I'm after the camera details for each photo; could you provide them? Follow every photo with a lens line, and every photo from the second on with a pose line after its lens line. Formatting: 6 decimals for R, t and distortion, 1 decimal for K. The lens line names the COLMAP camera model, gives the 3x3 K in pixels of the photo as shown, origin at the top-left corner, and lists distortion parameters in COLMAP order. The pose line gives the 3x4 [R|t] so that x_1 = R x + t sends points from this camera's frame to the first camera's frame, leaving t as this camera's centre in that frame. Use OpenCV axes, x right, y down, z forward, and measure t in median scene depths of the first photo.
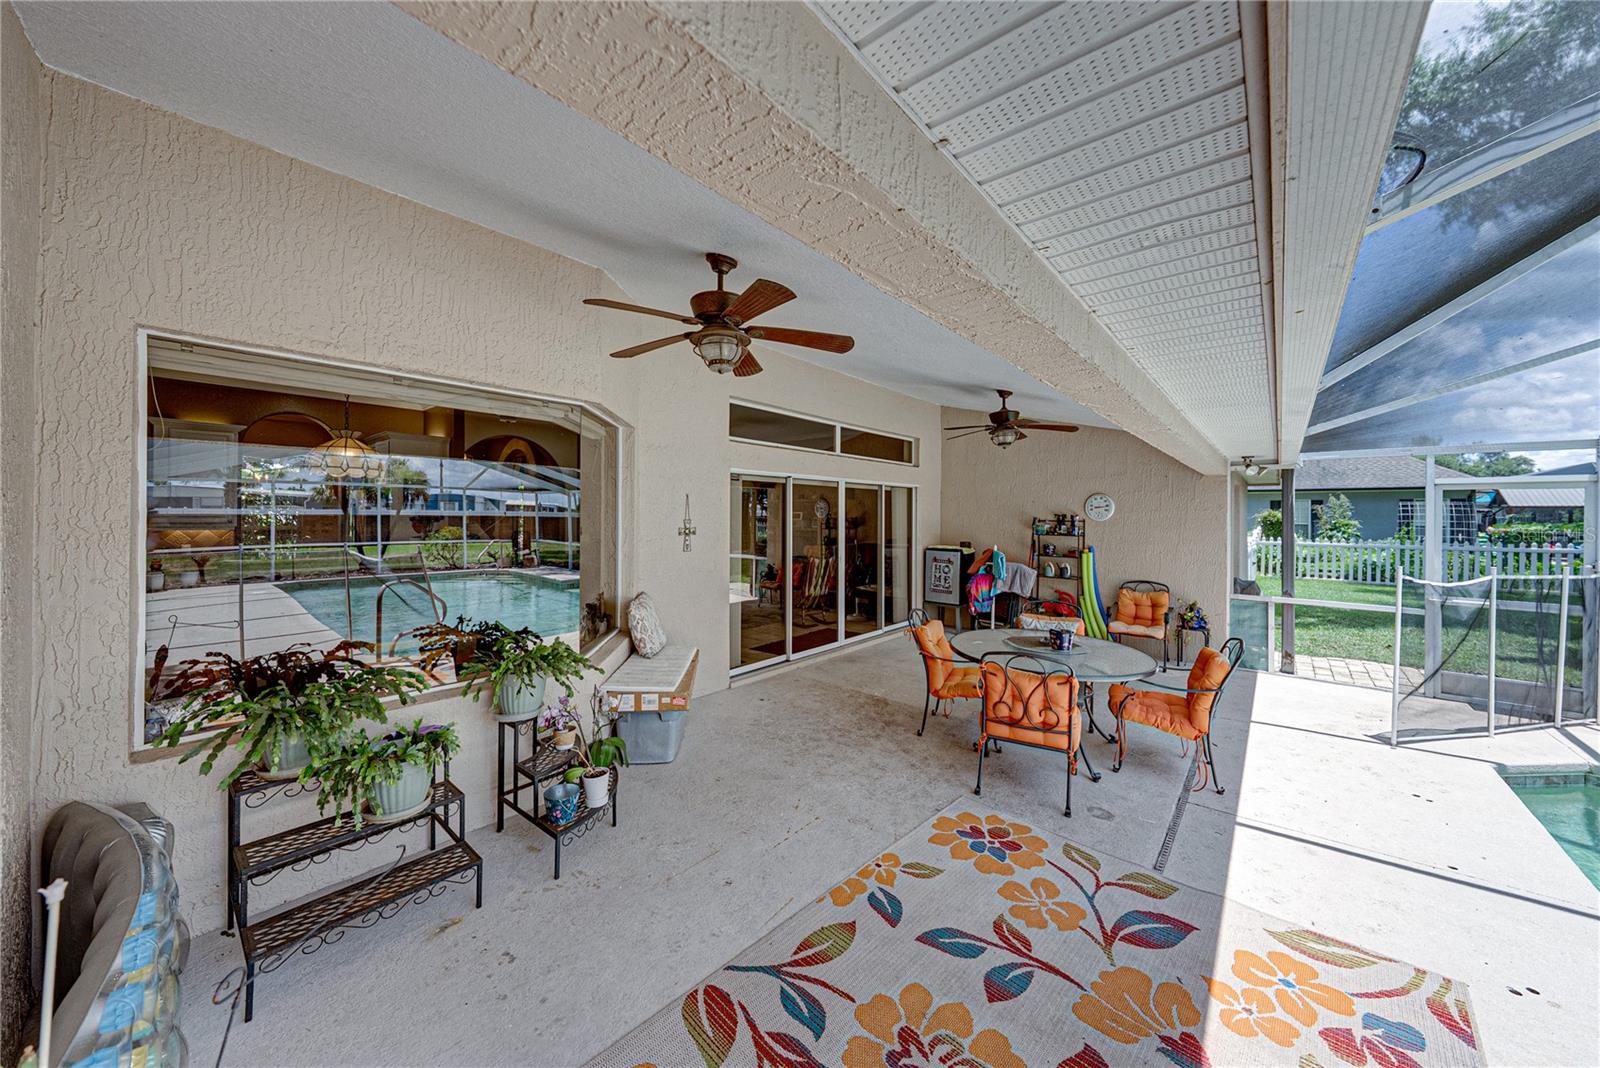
lens RADIAL K [[558.8, 0, 804.5], [0, 558.8, 515.5], [0, 0, 1]] dist [-0.001439, 0.000091]
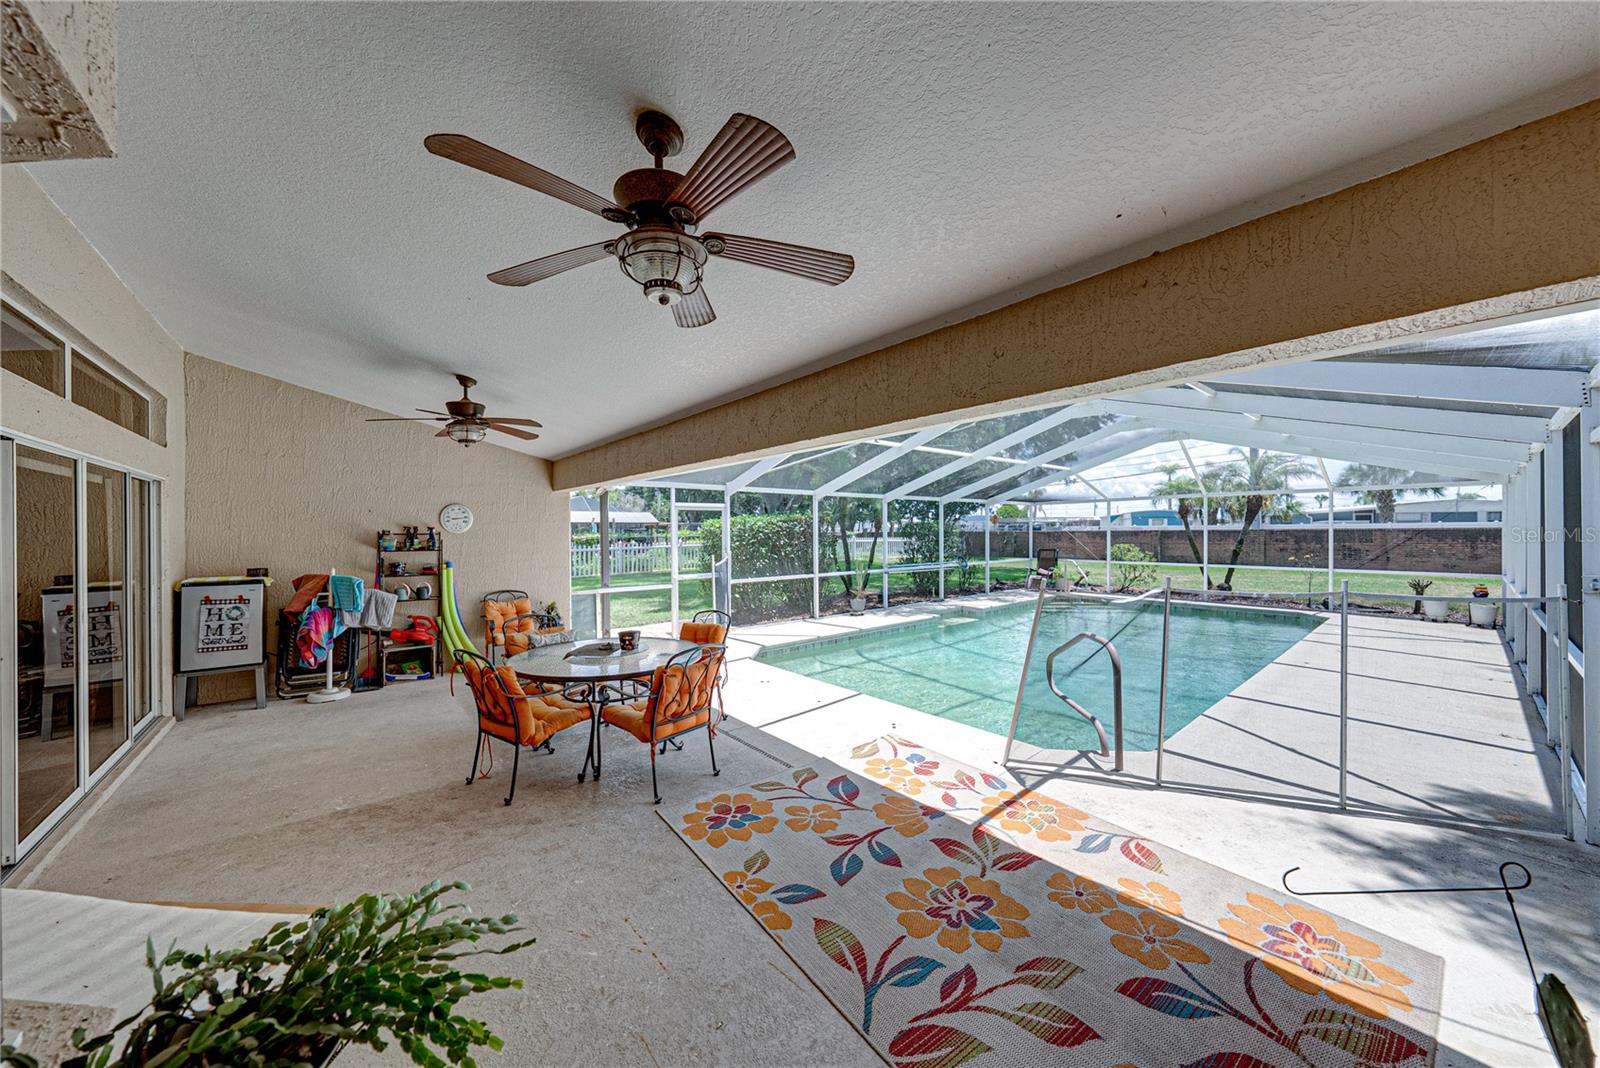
lens RADIAL K [[549.4, 0, 806.4], [0, 549.4, 532.8], [0, 0, 1]] dist [-0.004681, 0.000534]
pose [[0.165912, -0.014787, 0.986030, -0.524025], [0.011232, 0.999851, 0.013104, 0.006326], [-0.986077, 0.008901, 0.166054, 0.497287]]
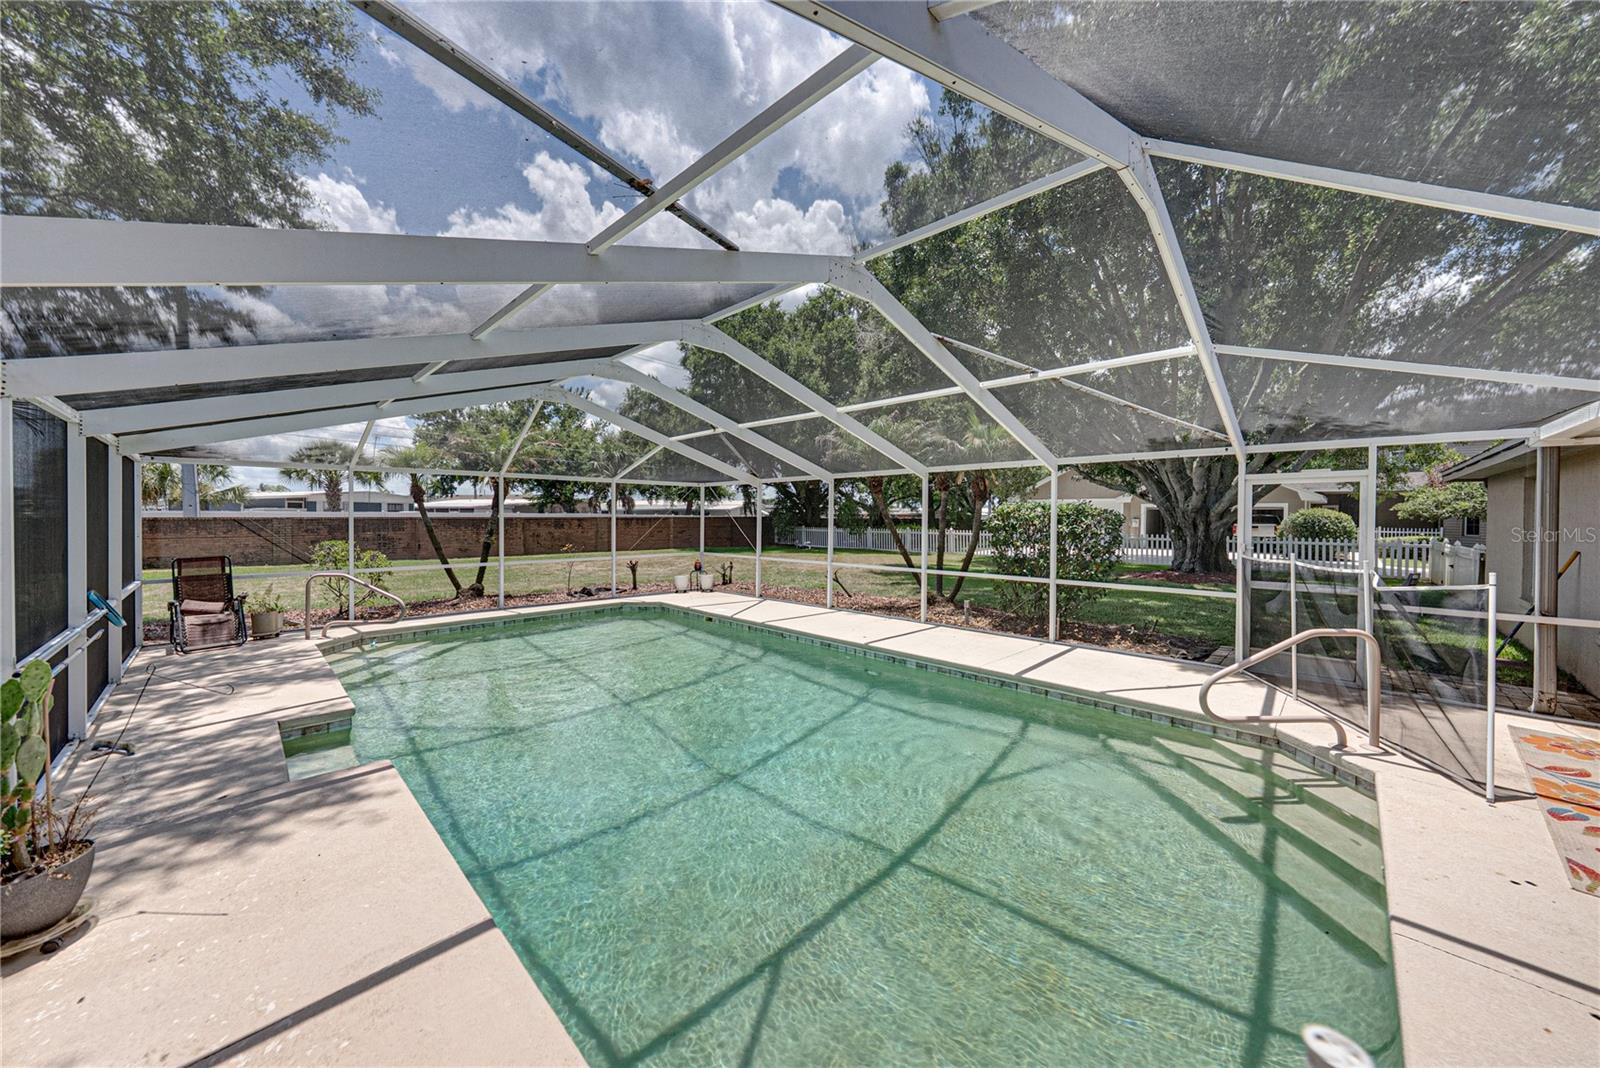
lens RADIAL K [[558.8, 0, 802.0], [0, 558.8, 520.5], [0, 0, 1]] dist [-0.001439, 0.000091]
pose [[-0.997502, -0.013285, 0.069379, 1.451441], [-0.012584, 0.999865, 0.010528, 0.021470], [-0.069509, 0.009628, -0.997535, 1.207884]]
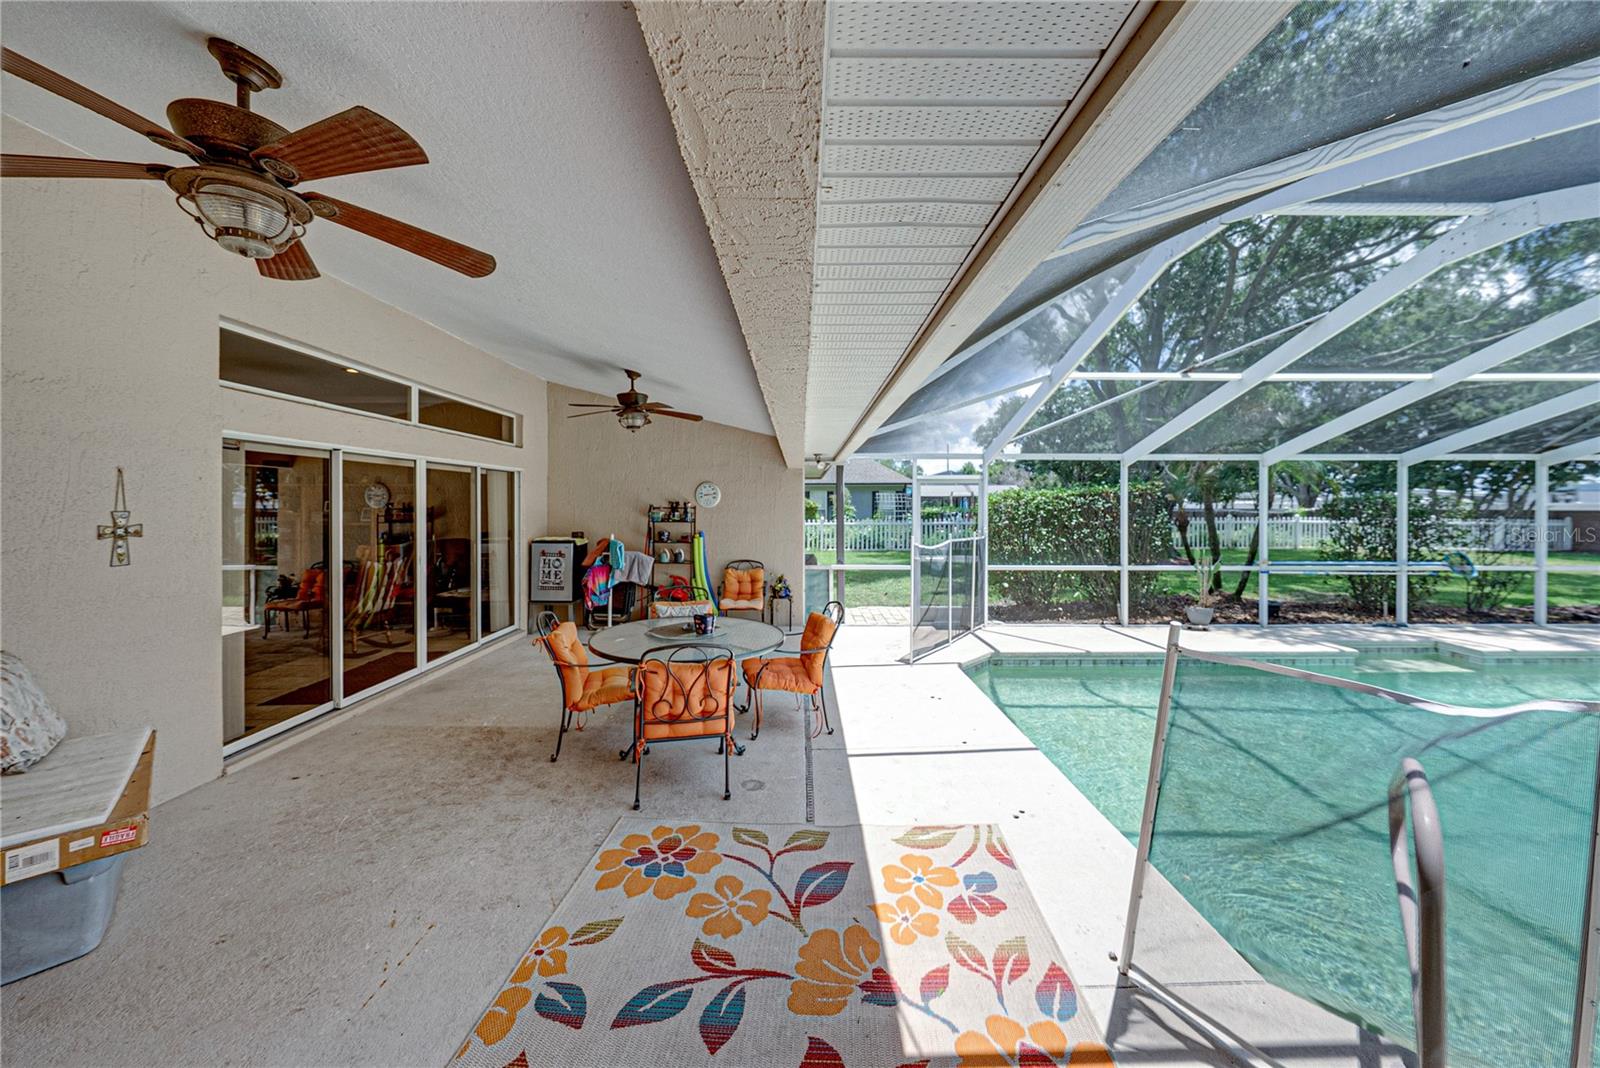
lens RADIAL K [[558.8, 0, 804.0], [0, 558.8, 502.7], [0, 0, 1]] dist [-0.001439, 0.000091]
pose [[0.758424, -0.005474, 0.651739, -0.060741], [0.008726, 0.999960, -0.001756, 0.007764], [-0.651703, 0.007018, 0.758441, 0.119998]]
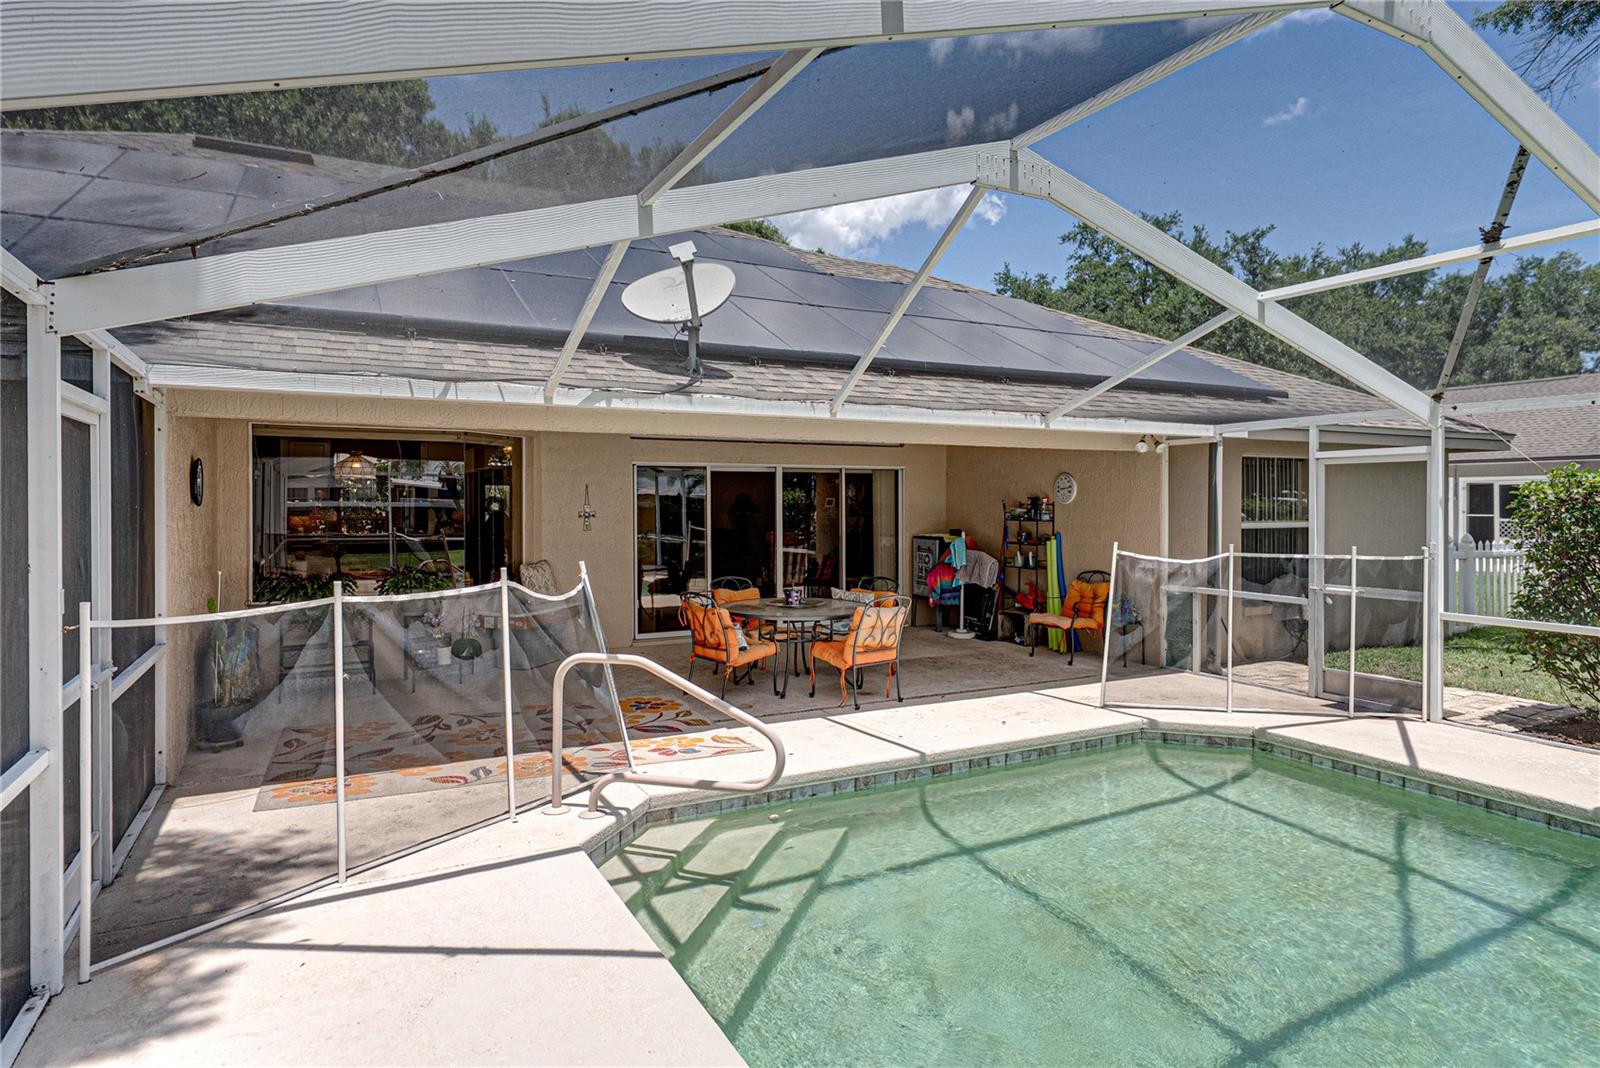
lens RADIAL K [[904.8, 0, 812.8], [0, 904.8, 520.3], [0, 0, 1]] dist [0.016004, 0.001171]
pose [[0.930219, -0.004092, -0.366983, 1.261540], [0.009695, 0.999863, 0.013425, 0.023858], [0.366877, -0.016046, 0.930131, -0.883276]]
